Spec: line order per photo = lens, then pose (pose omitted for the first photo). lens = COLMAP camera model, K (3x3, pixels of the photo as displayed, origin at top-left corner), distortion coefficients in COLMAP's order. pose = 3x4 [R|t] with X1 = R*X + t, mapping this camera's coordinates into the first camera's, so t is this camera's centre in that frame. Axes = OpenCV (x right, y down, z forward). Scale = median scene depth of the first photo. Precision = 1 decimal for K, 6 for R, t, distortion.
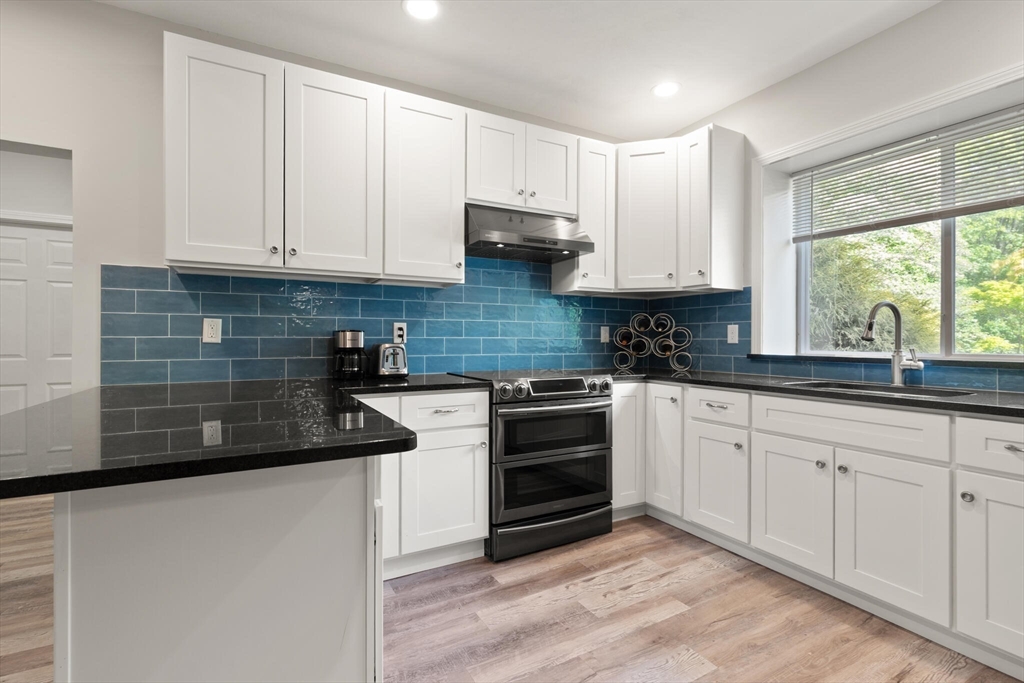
lens RADIAL K [[470.9, 0, 518.6], [0, 470.9, 340.5], [0, 0, 1]] dist [0.010869, -0.000171]
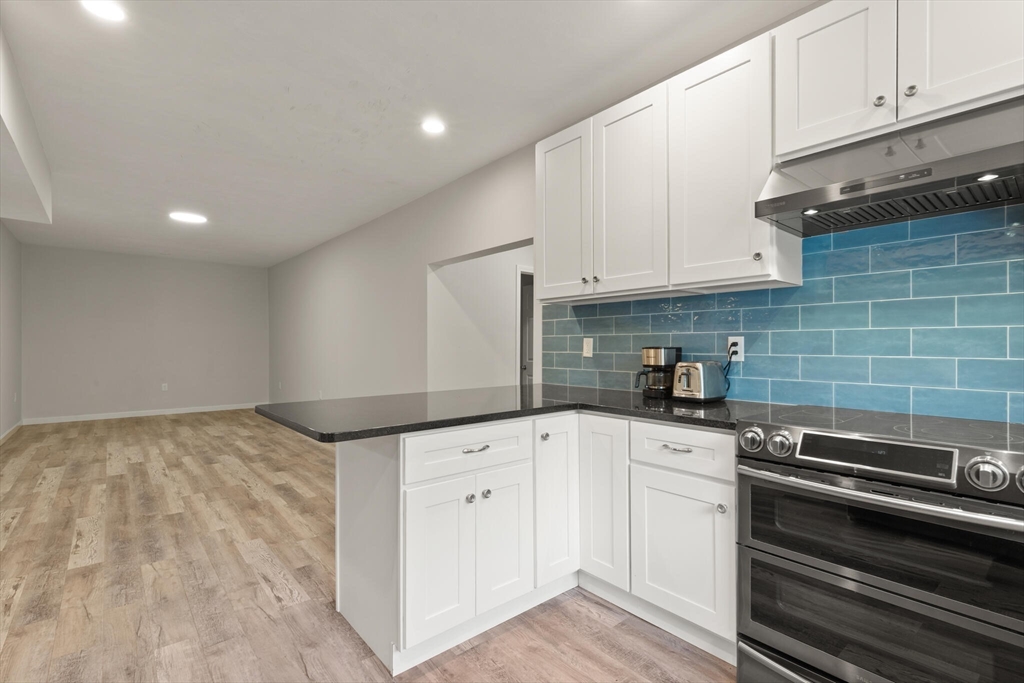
lens RADIAL K [[470.9, 0, 518.0], [0, 470.9, 344.0], [0, 0, 1]] dist [0.010869, -0.000171]
pose [[0.213576, -0.002988, -0.976922, 0.538412], [0.001131, 0.999995, -0.002812, -0.026259], [0.976926, -0.000505, 0.213579, 0.522890]]
